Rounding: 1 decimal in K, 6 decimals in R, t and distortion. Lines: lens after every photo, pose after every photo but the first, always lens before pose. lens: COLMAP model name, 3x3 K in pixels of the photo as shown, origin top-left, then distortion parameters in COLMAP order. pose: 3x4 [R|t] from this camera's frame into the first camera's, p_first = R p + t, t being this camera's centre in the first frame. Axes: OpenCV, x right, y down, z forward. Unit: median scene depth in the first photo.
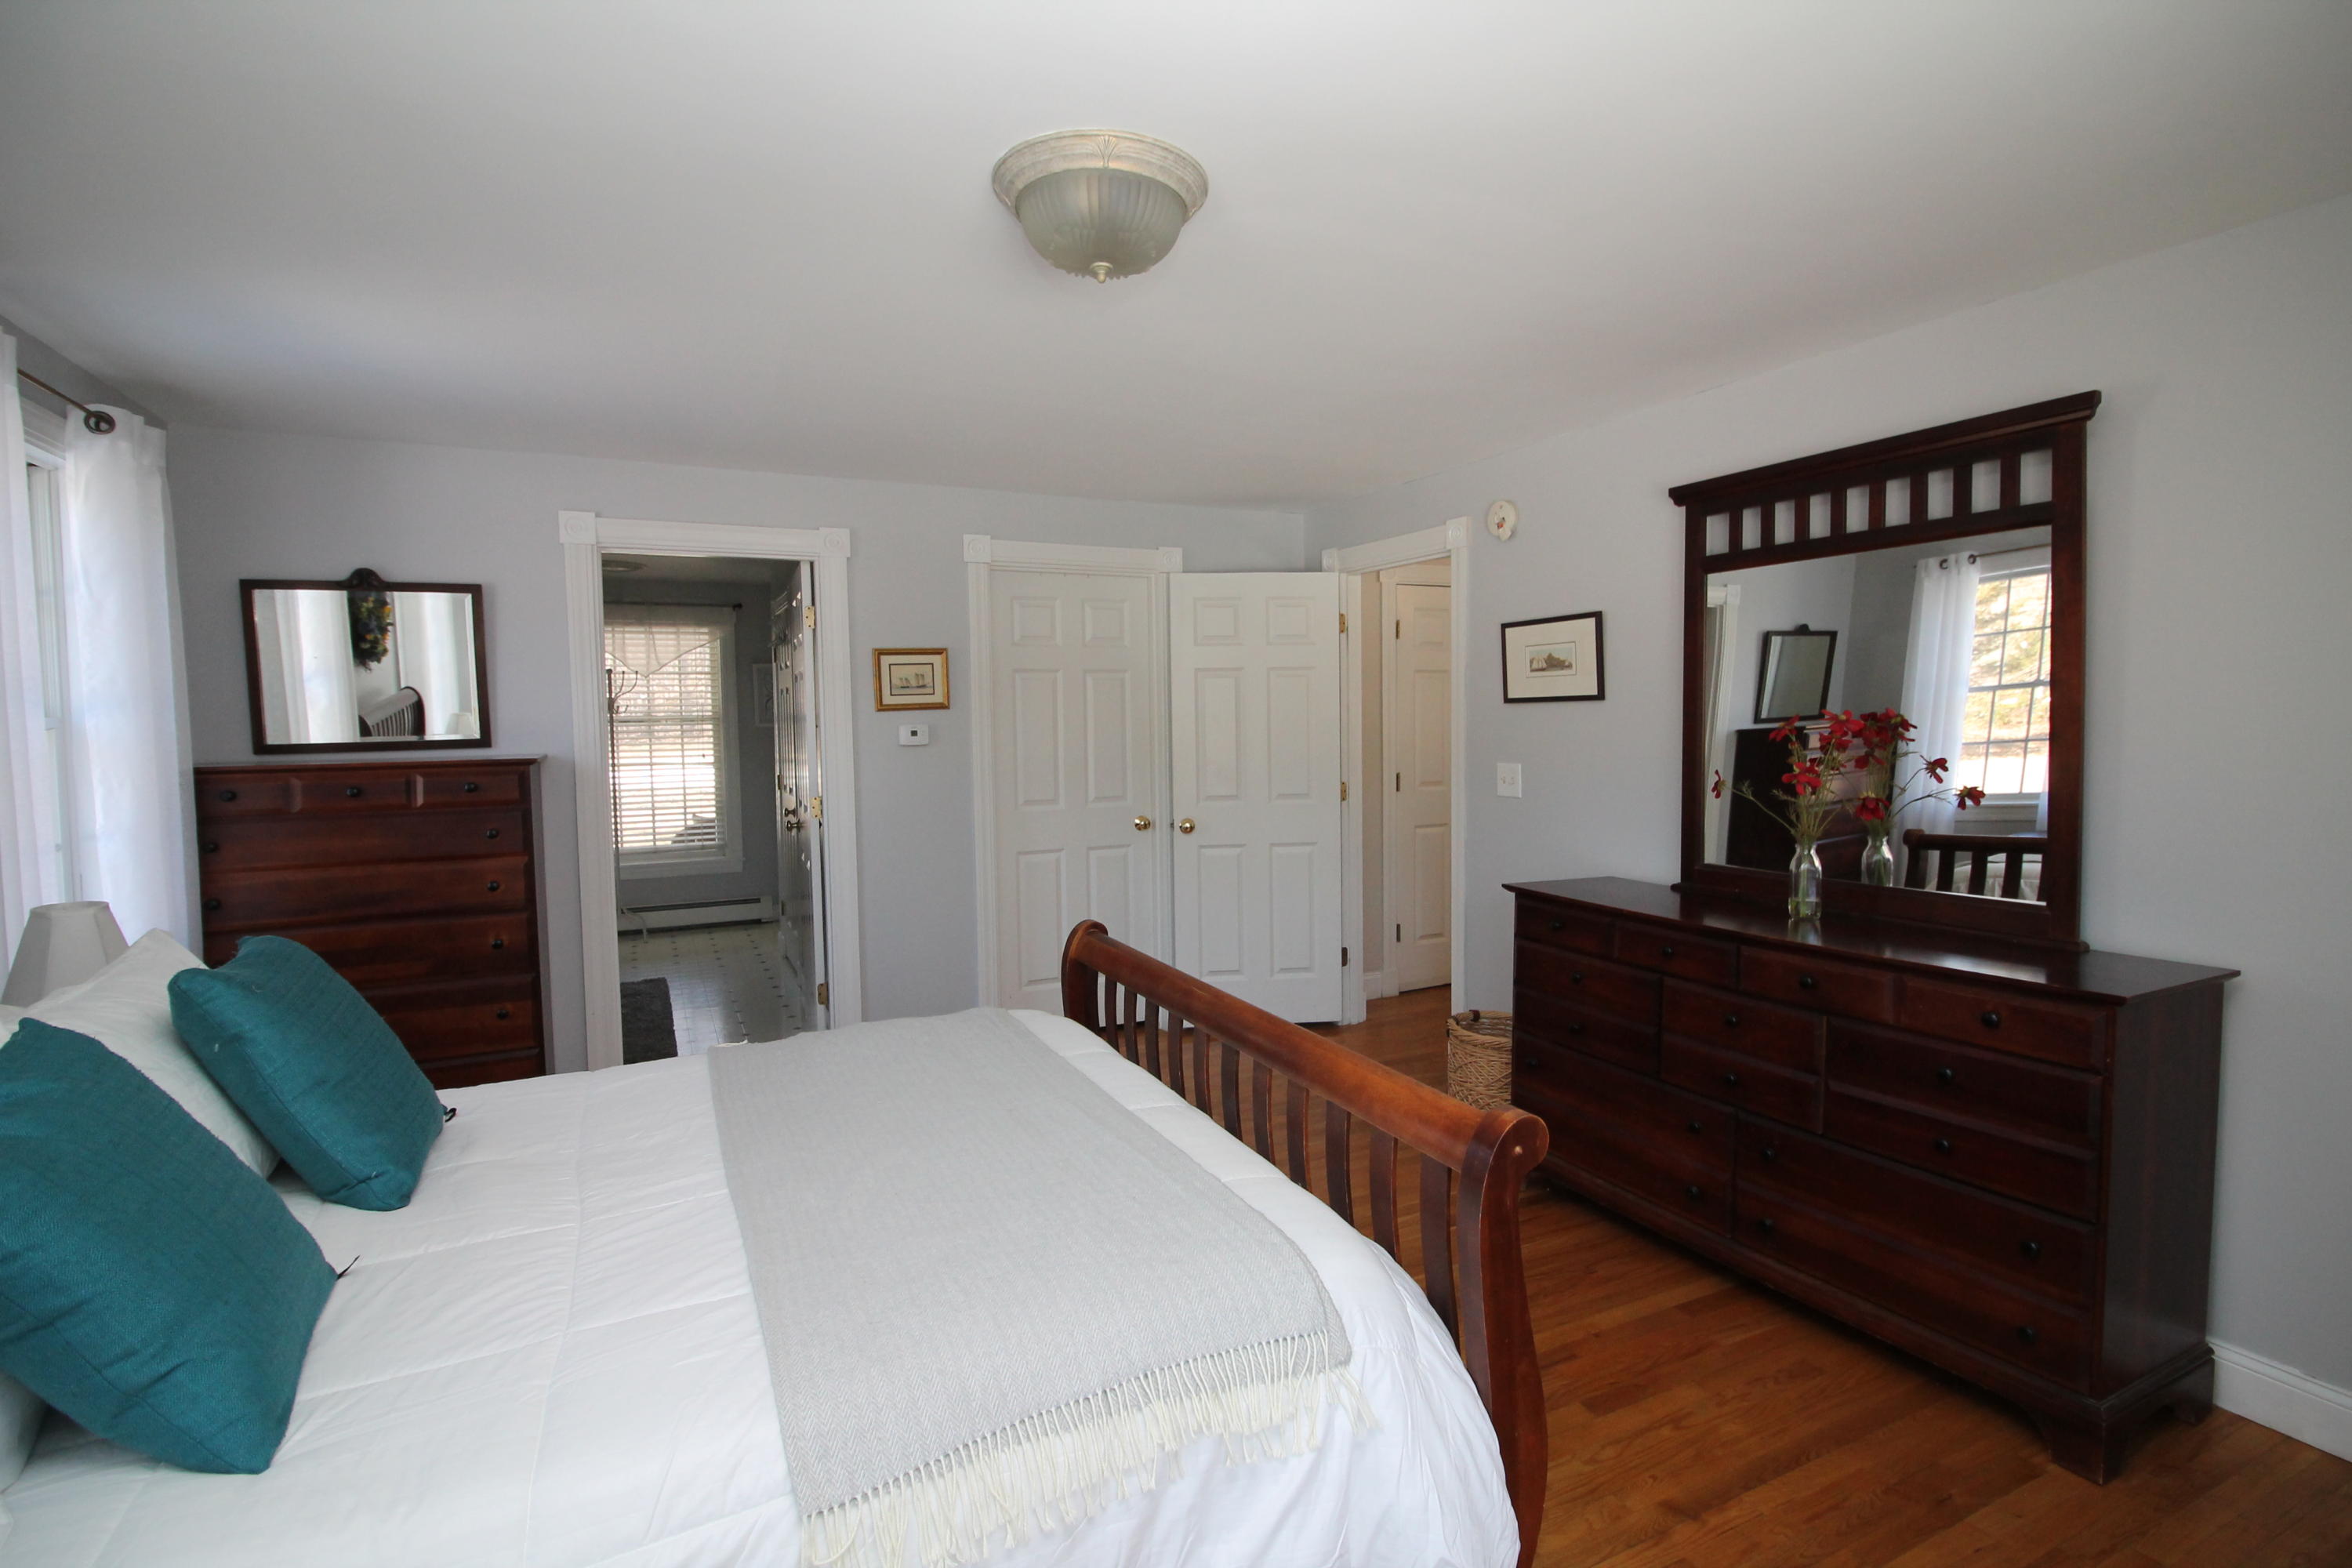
lens RADIAL K [[1093.7, 0, 1175.6], [0, 1093.7, 774.0], [0, 0, 1]] dist [0.001561, -0.000036]
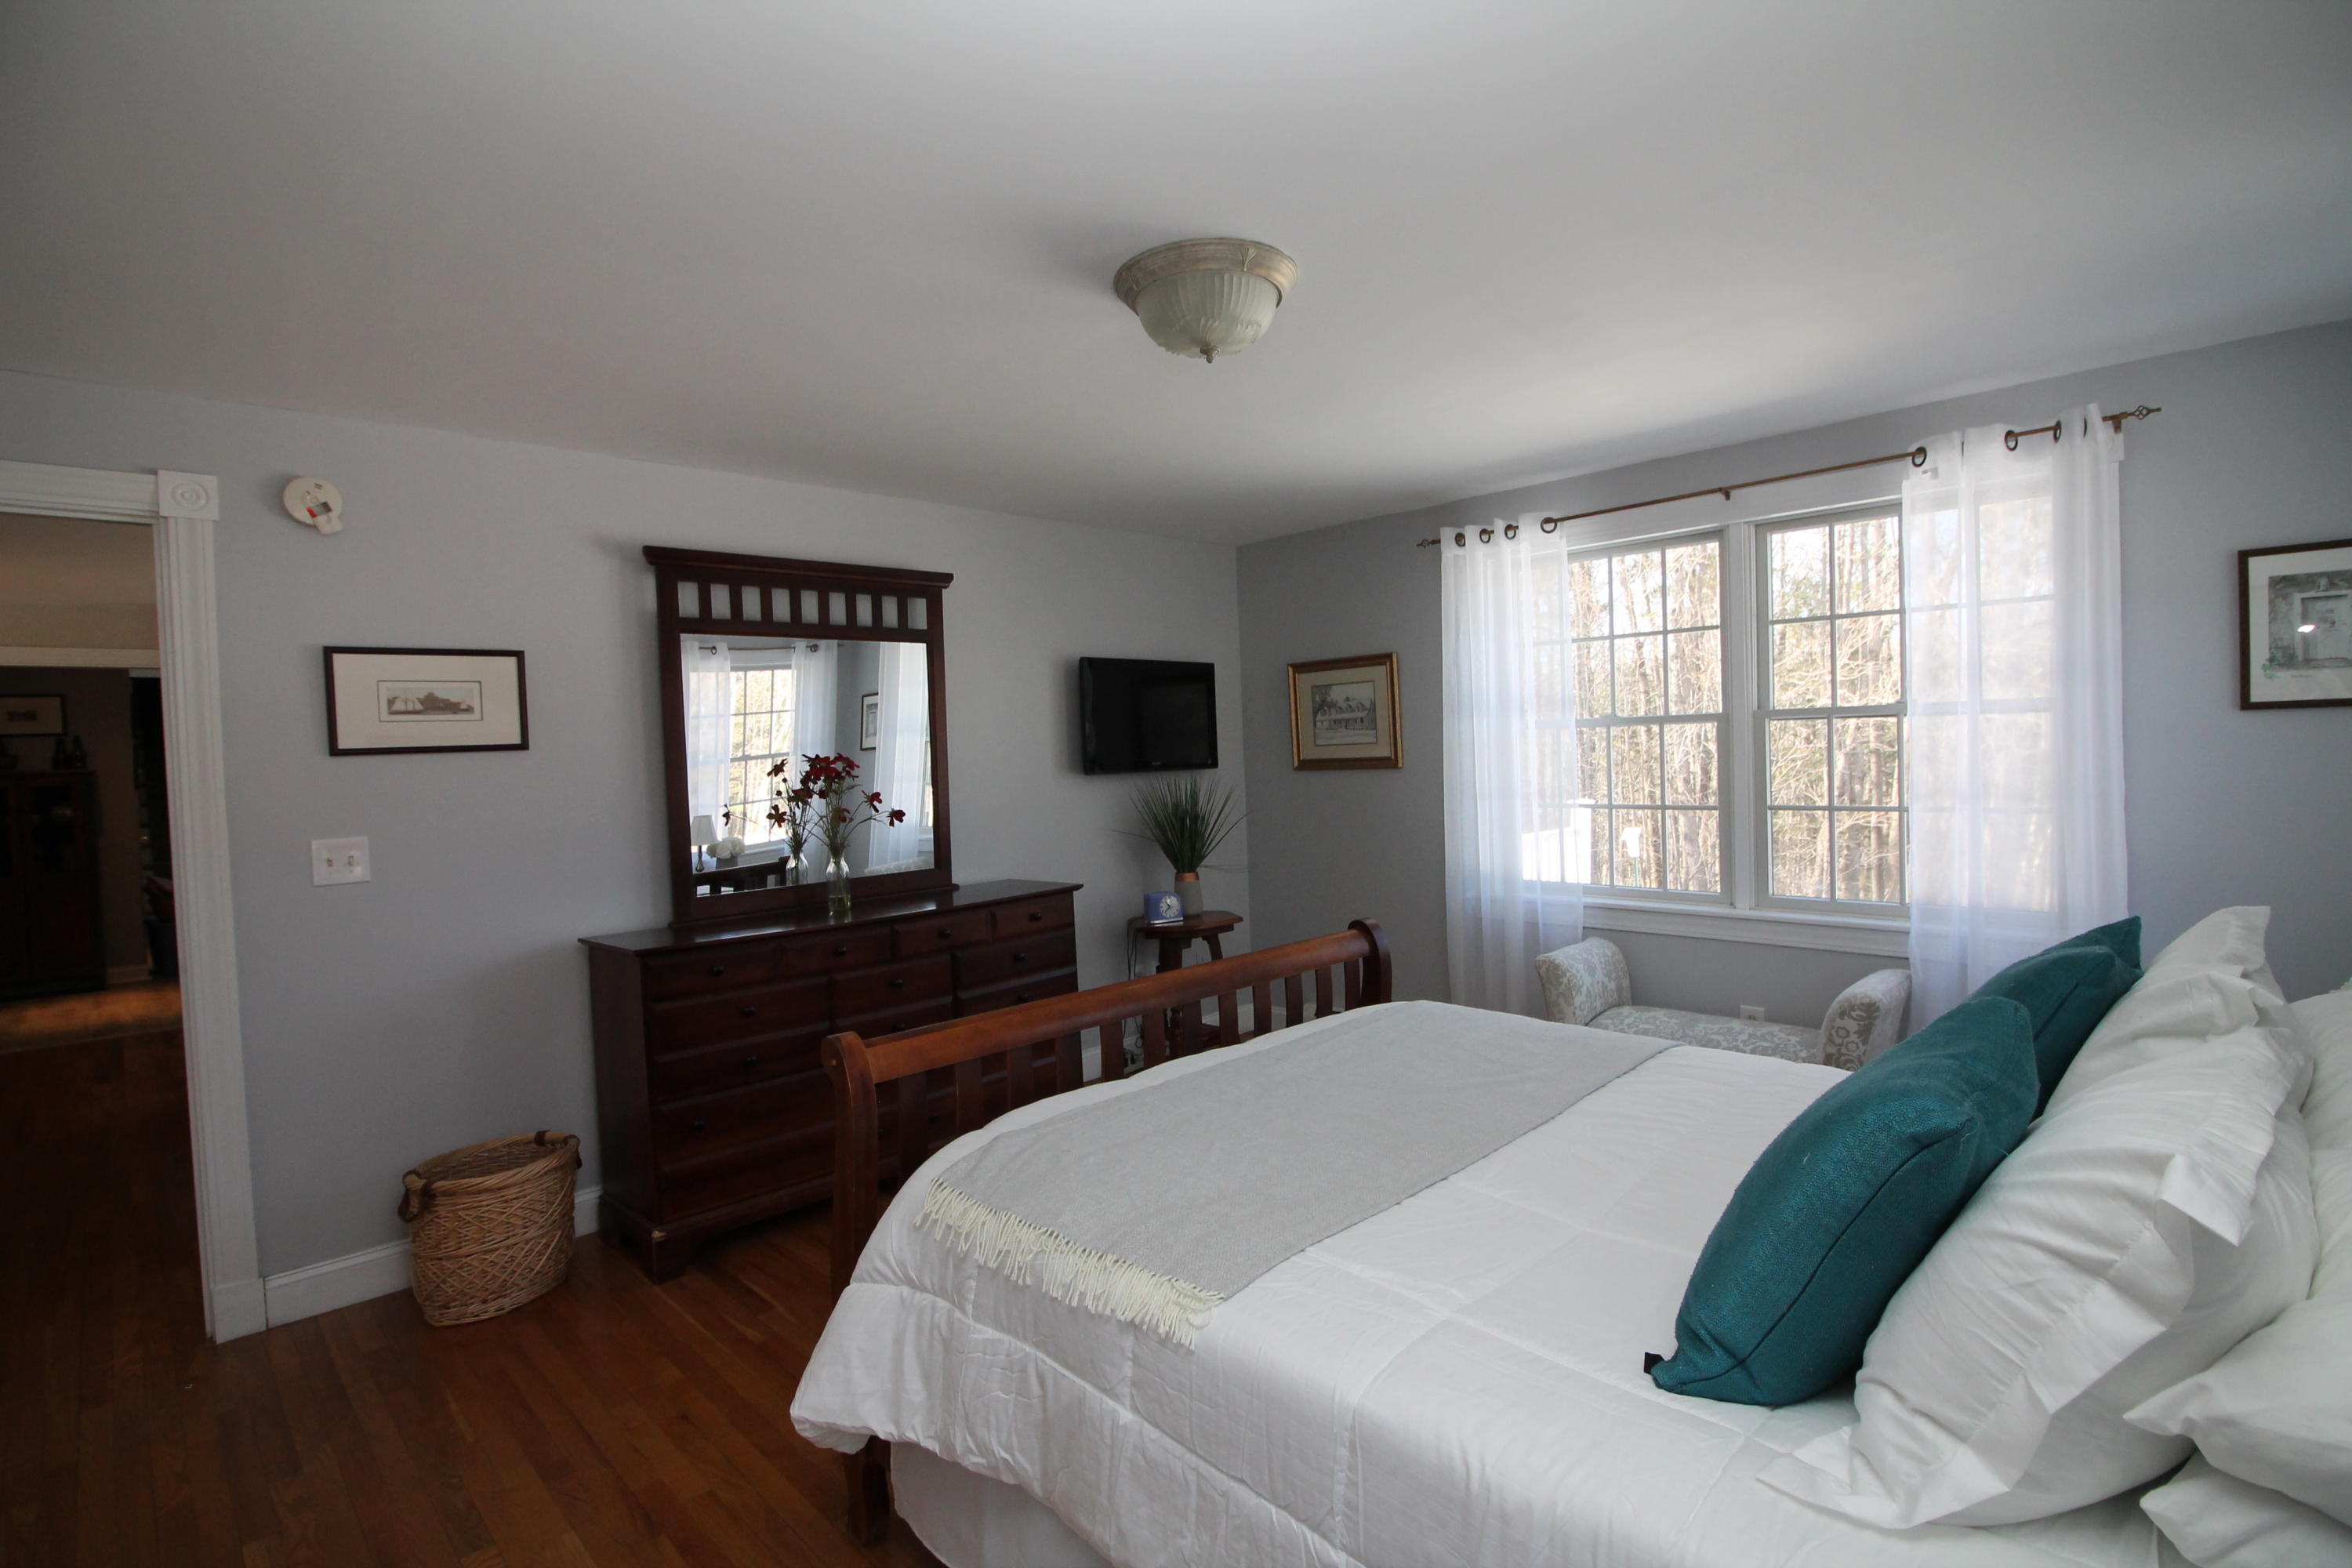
lens RADIAL K [[1093.7, 0, 1175.6], [0, 1093.7, 774.0], [0, 0, 1]] dist [0.001561, -0.000036]
pose [[-0.308273, -0.001568, 0.951297, -0.933282], [0.095443, 0.994902, 0.032569, -0.037933], [-0.946498, 0.100835, -0.306552, 1.141544]]
